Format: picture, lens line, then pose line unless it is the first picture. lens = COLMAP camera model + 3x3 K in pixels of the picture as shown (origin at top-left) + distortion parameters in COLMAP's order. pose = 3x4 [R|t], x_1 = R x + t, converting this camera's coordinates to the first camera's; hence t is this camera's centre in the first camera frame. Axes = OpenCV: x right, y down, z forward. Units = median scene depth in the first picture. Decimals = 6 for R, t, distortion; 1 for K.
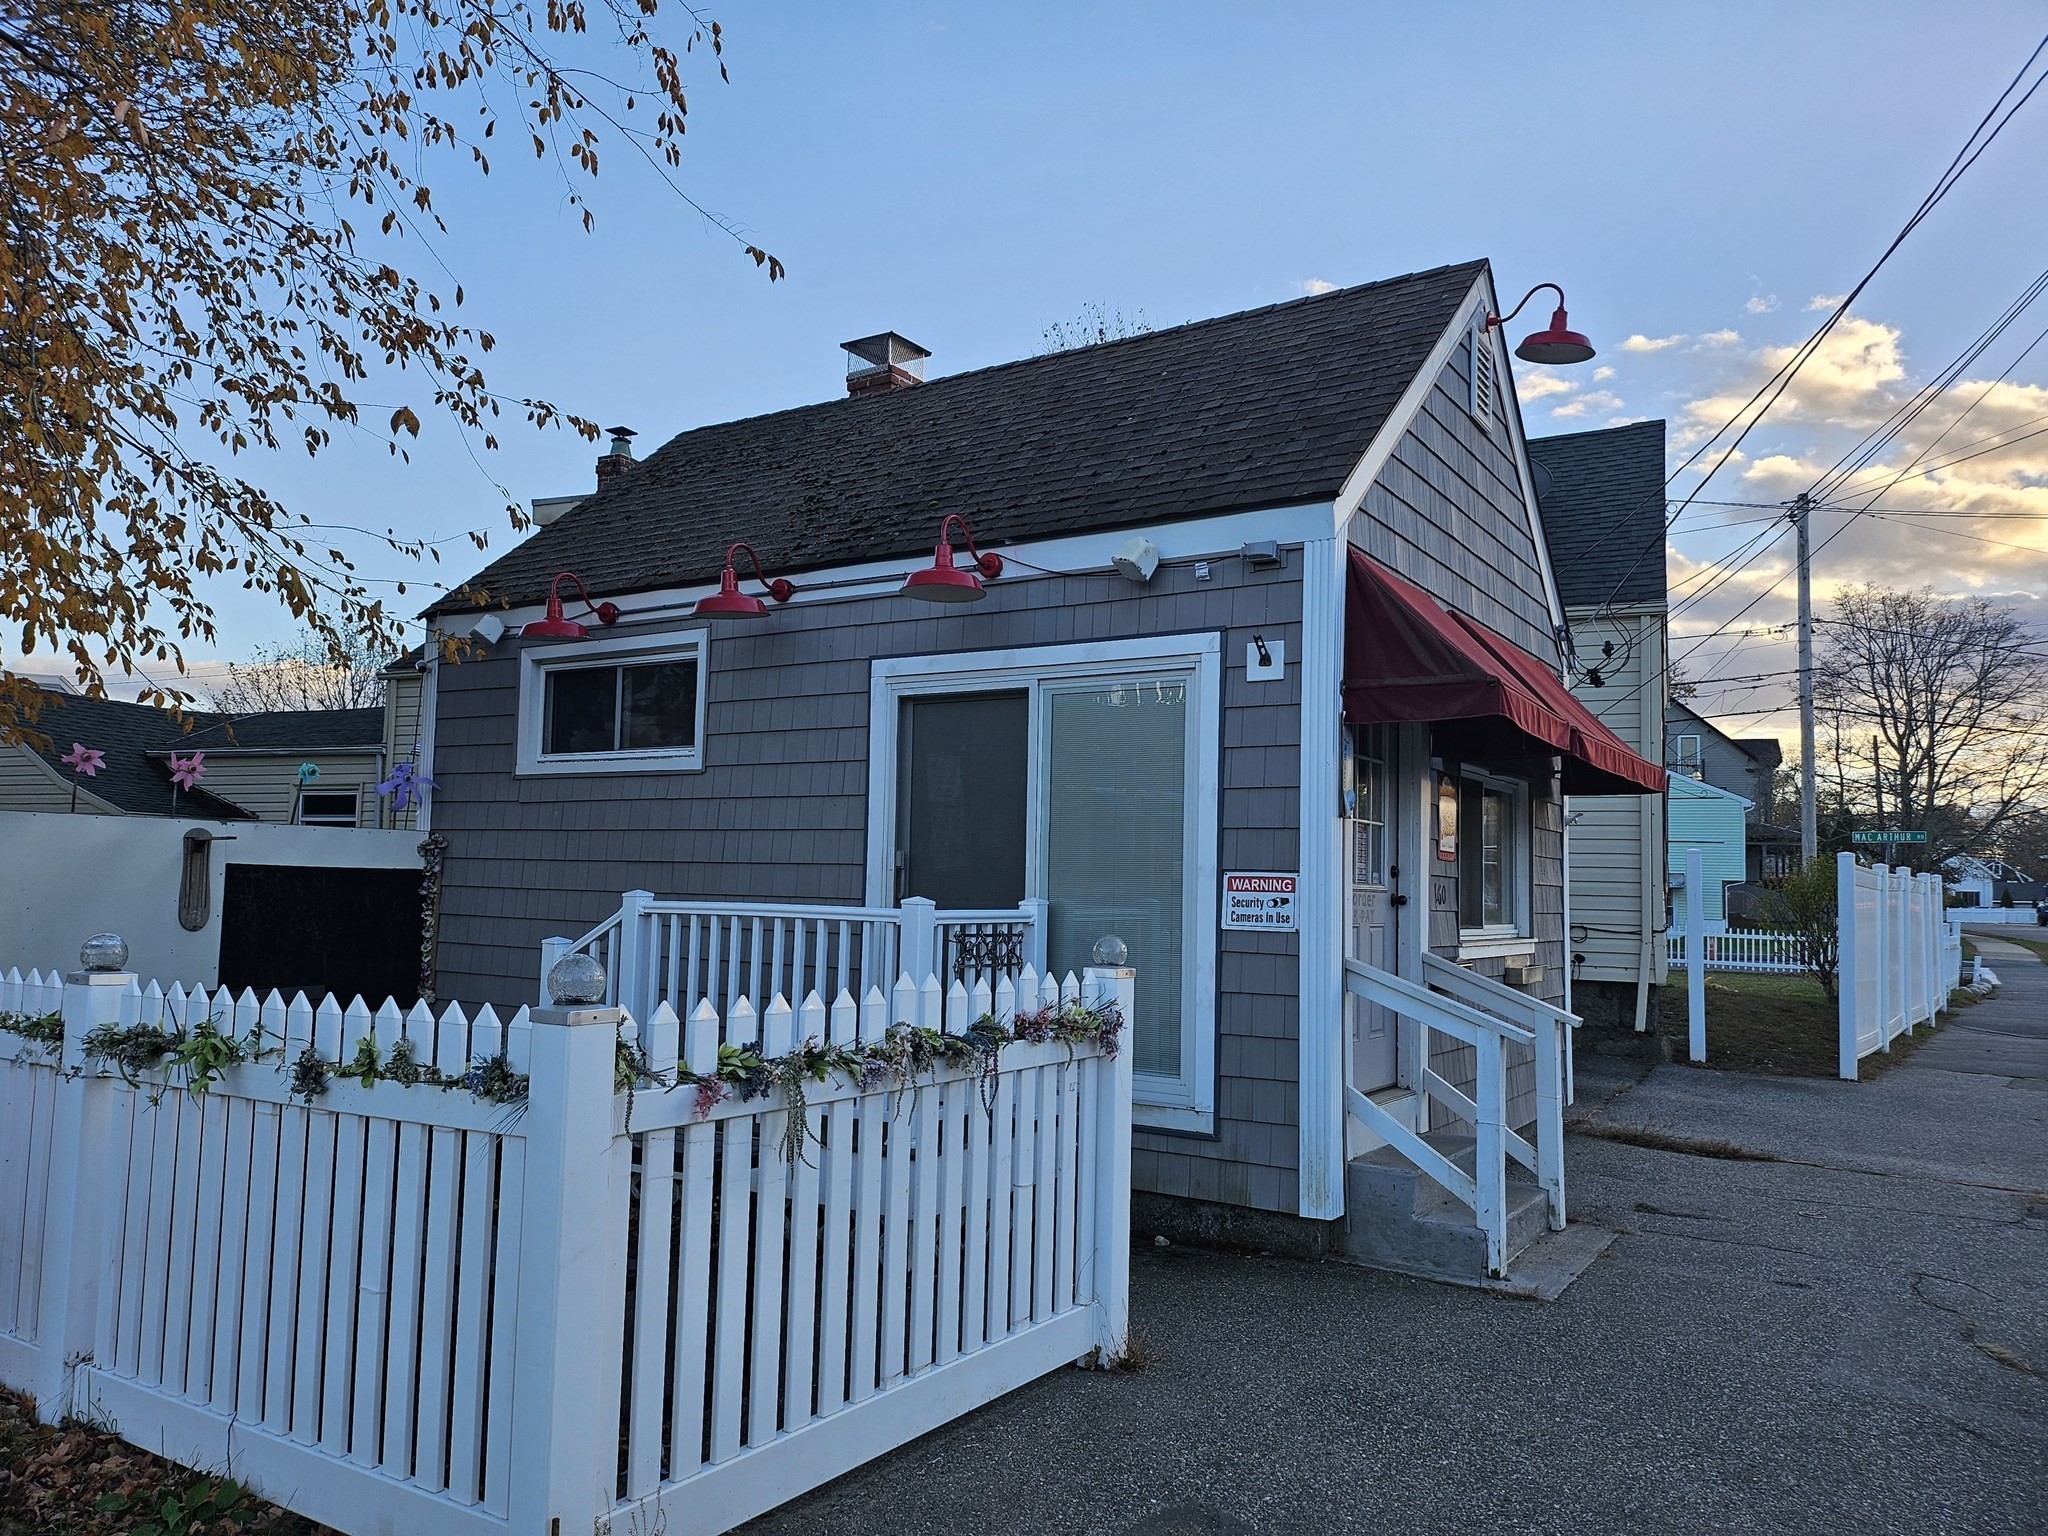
lens RADIAL K [[1436.0, 0, 1014.4], [0, 1436.0, 775.5], [0, 0, 1]] dist [0.067330, -0.069916]
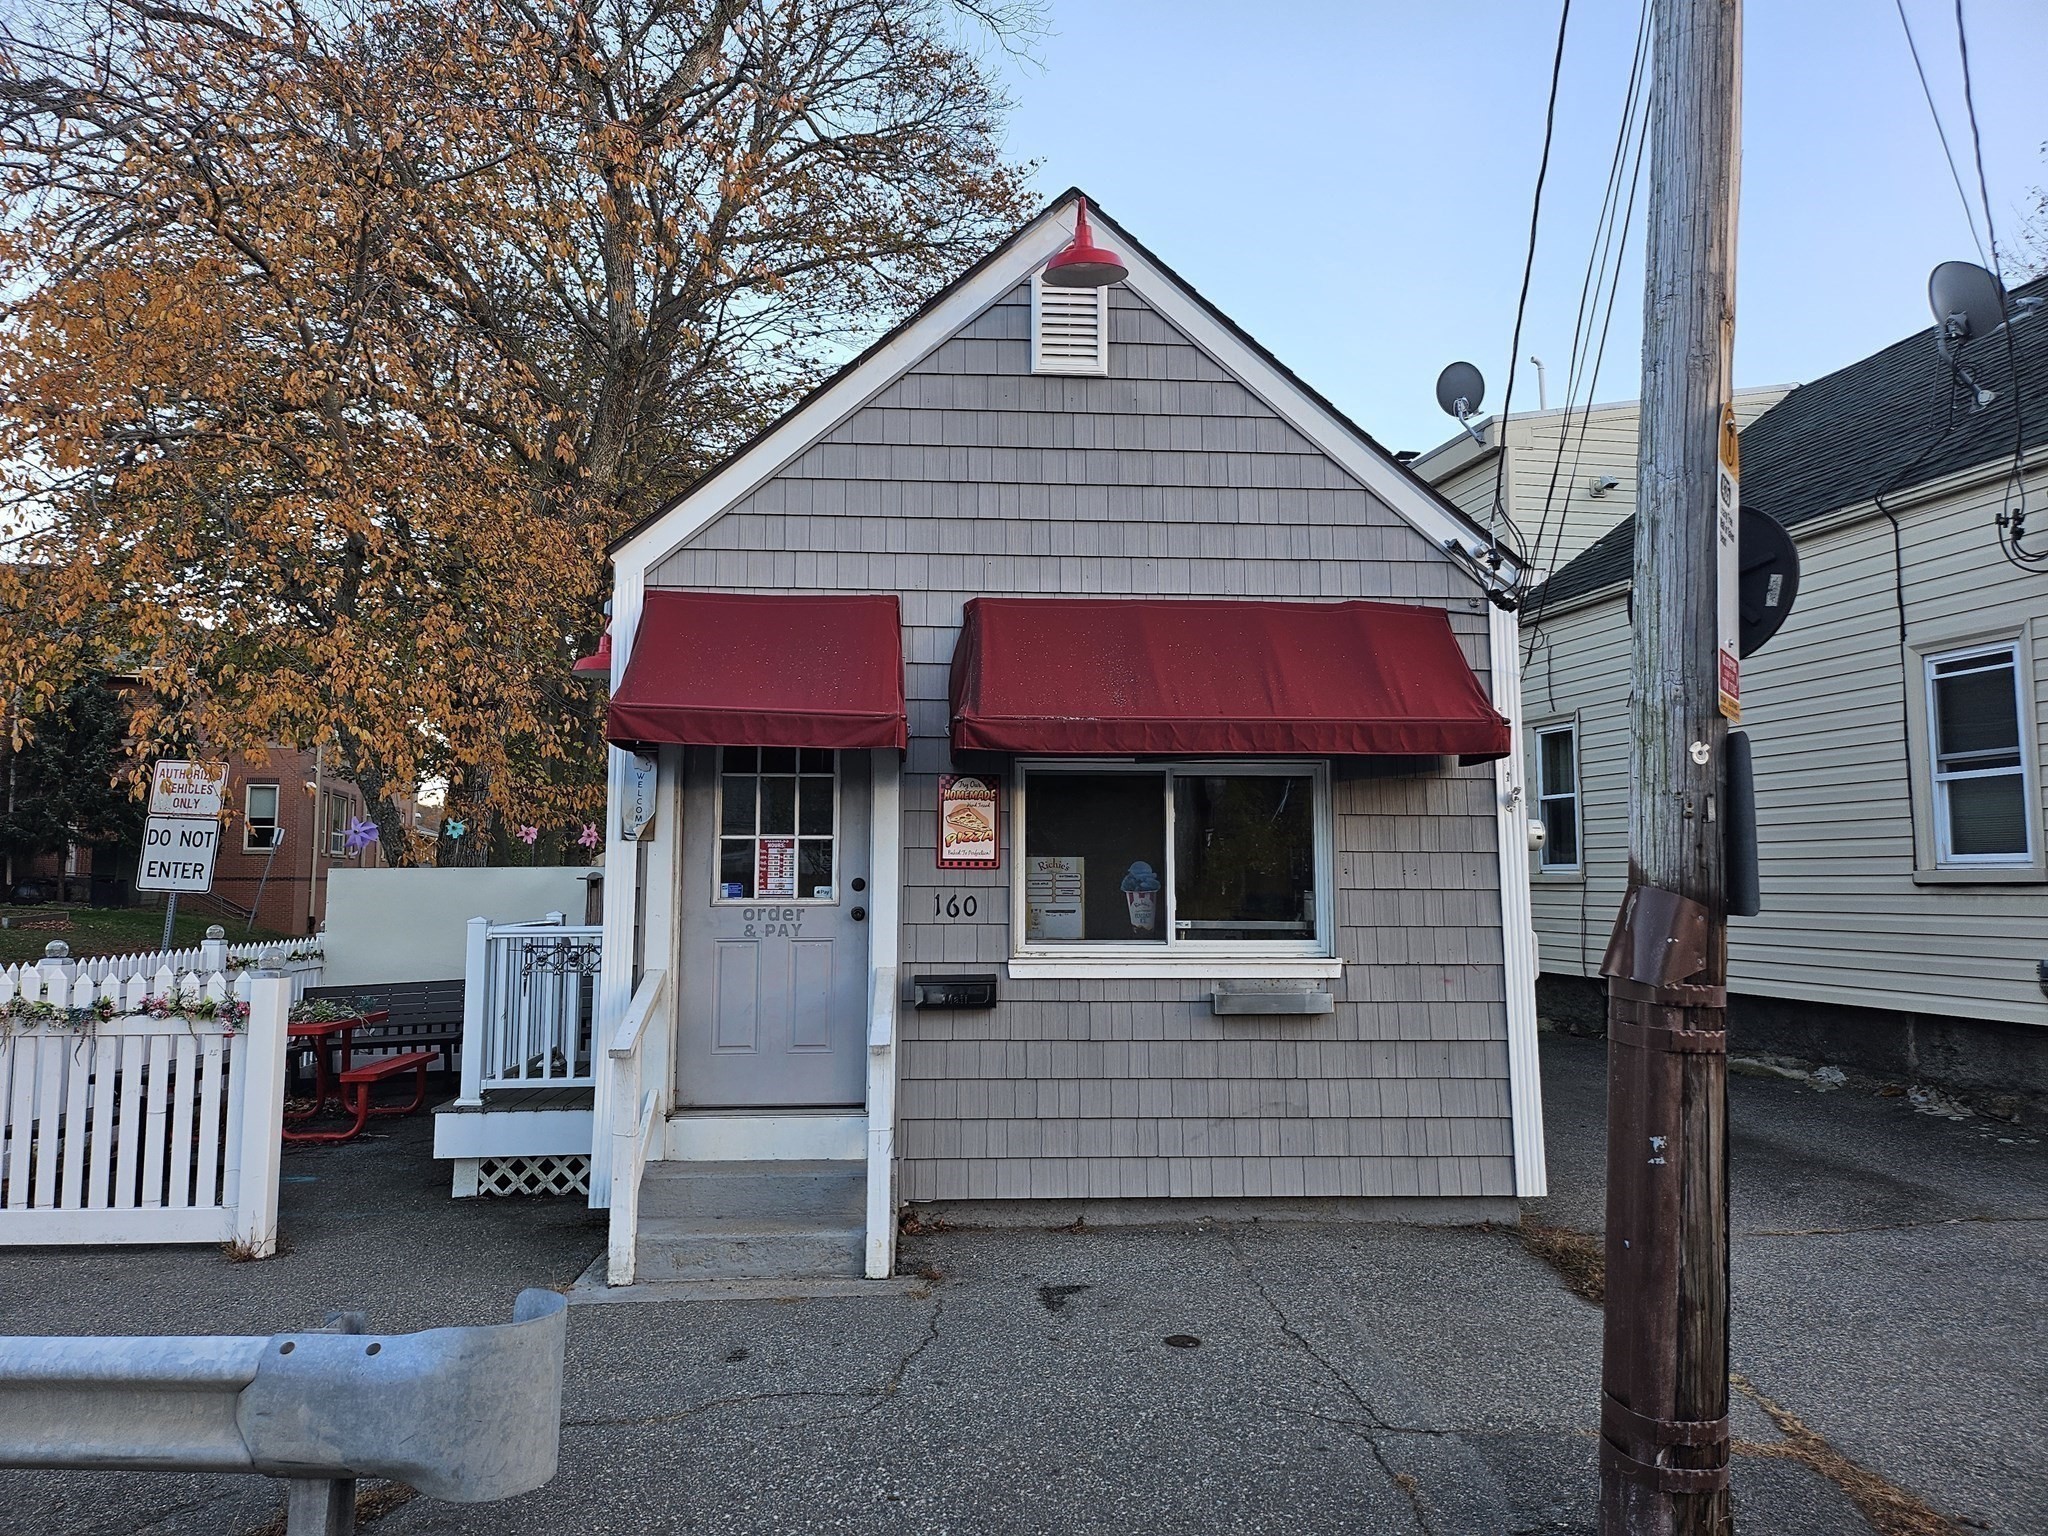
lens RADIAL K [[1436.0, 0, 1028.2], [0, 1436.0, 734.7], [0, 0, 1]] dist [0.067330, -0.069916]
pose [[0.601211, -0.105461, -0.792101, 1.074656], [0.077527, 0.994275, -0.073535, 0.044207], [0.795321, -0.017200, 0.605945, 0.480986]]
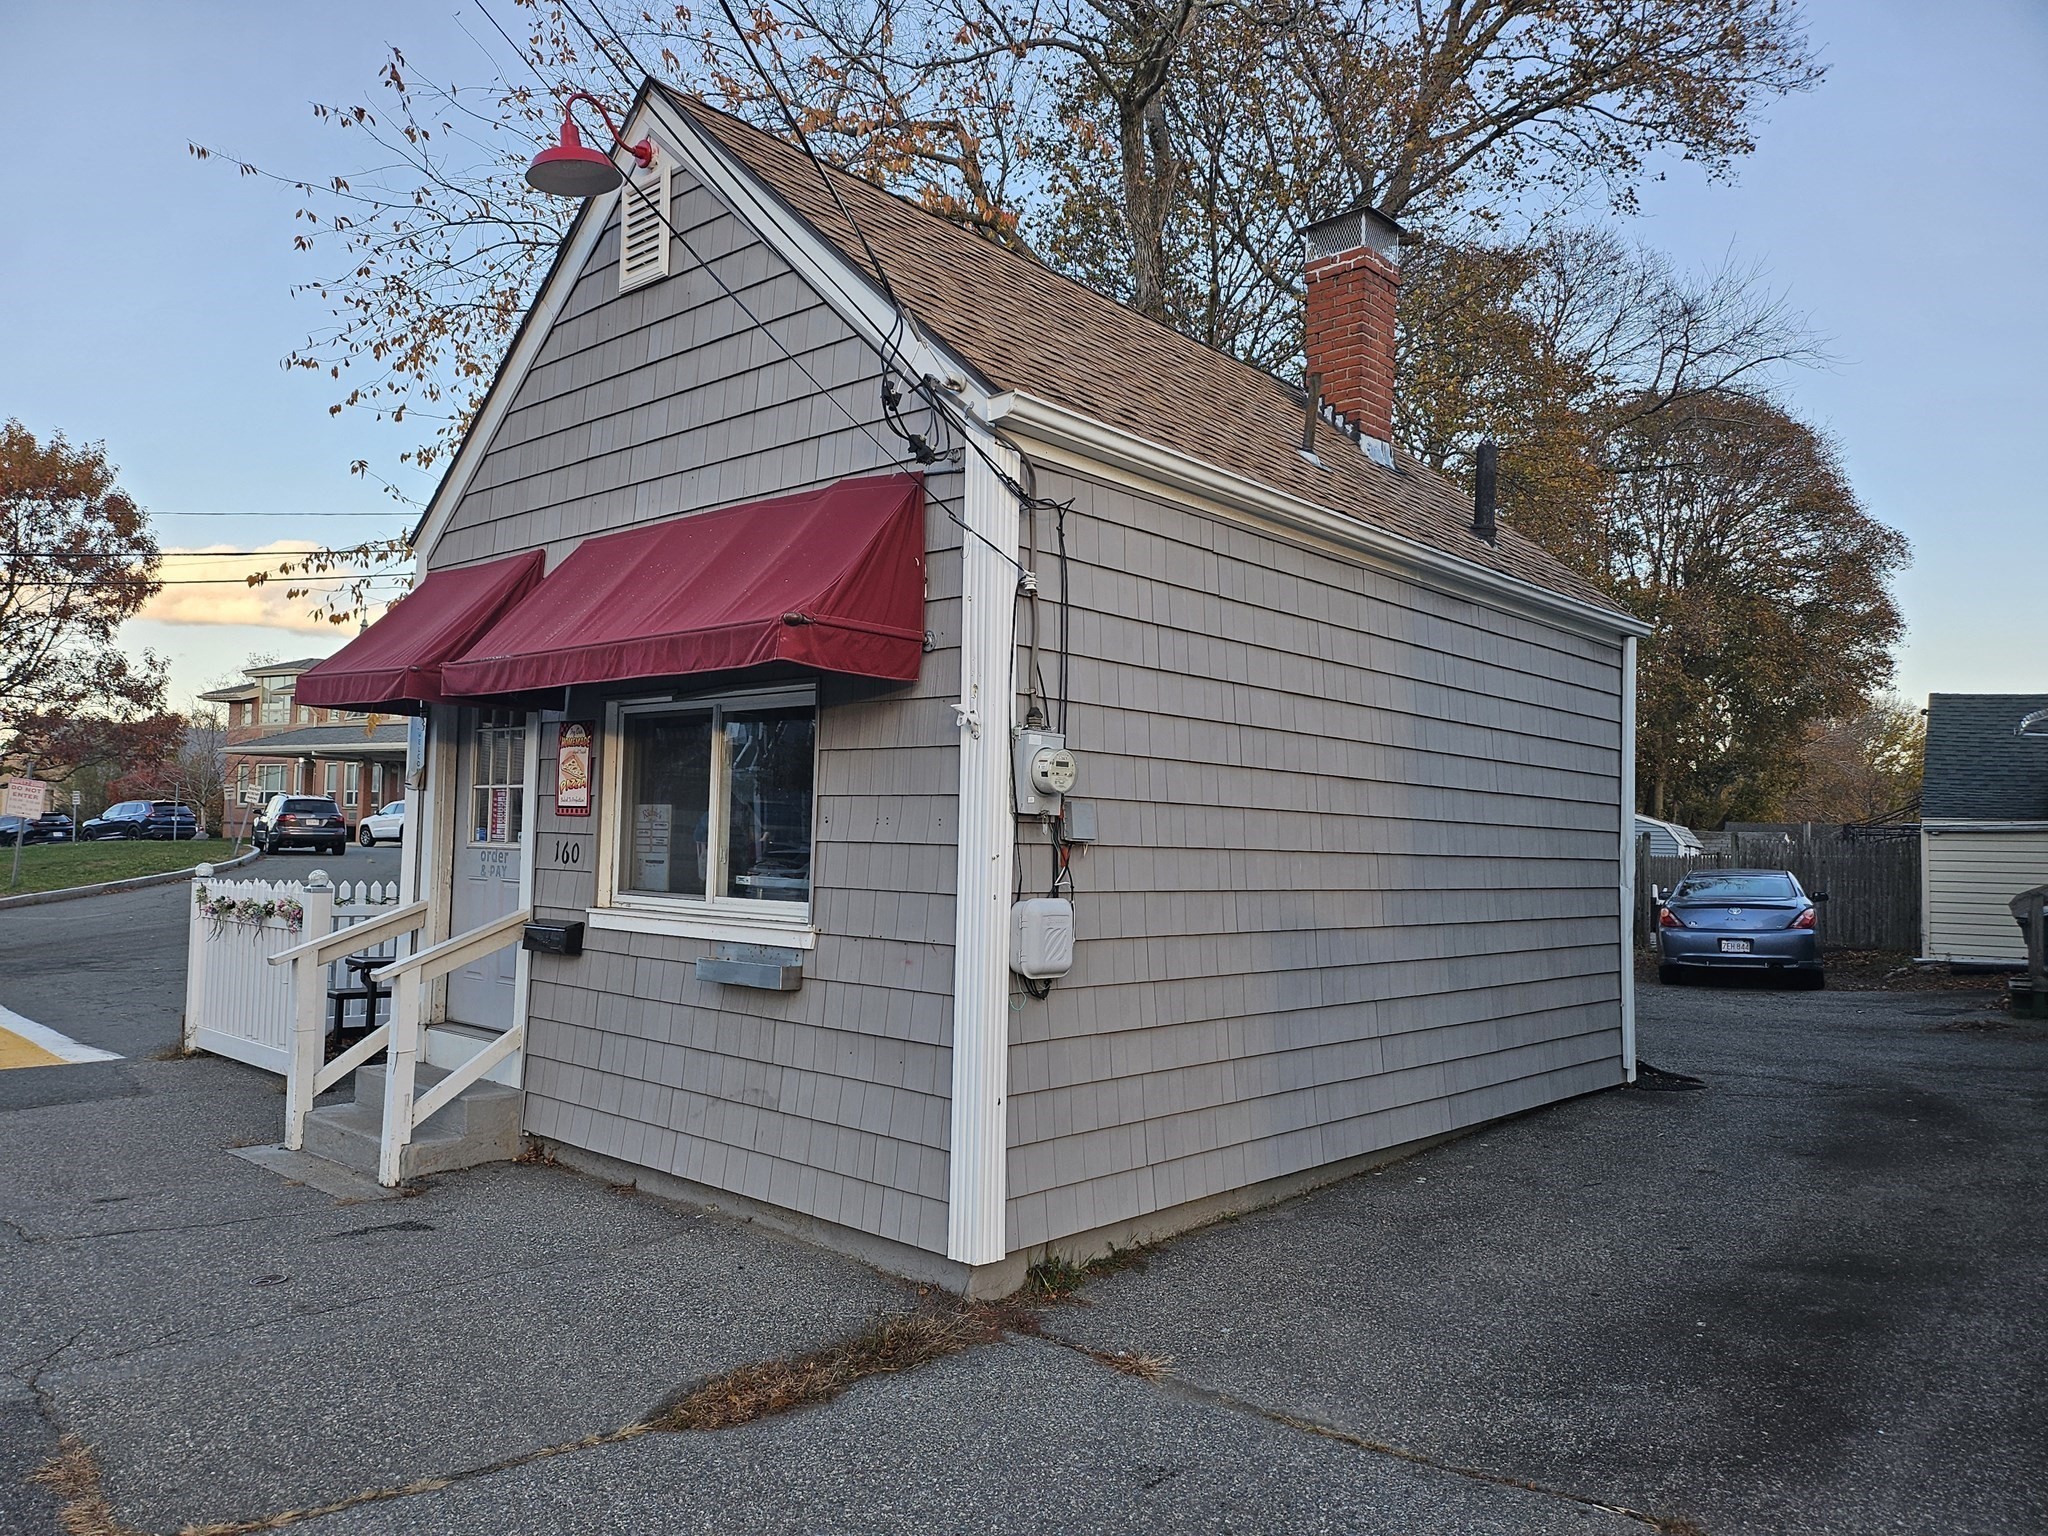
lens RADIAL K [[1436.0, 0, 1019.3], [0, 1436.0, 789.6], [0, 0, 1]] dist [0.067330, -0.069916]
pose [[-0.155710, -0.071851, -0.985186, 1.179838], [0.045285, 0.995783, -0.079781, 0.129955], [0.986764, -0.057037, -0.151799, 1.441247]]
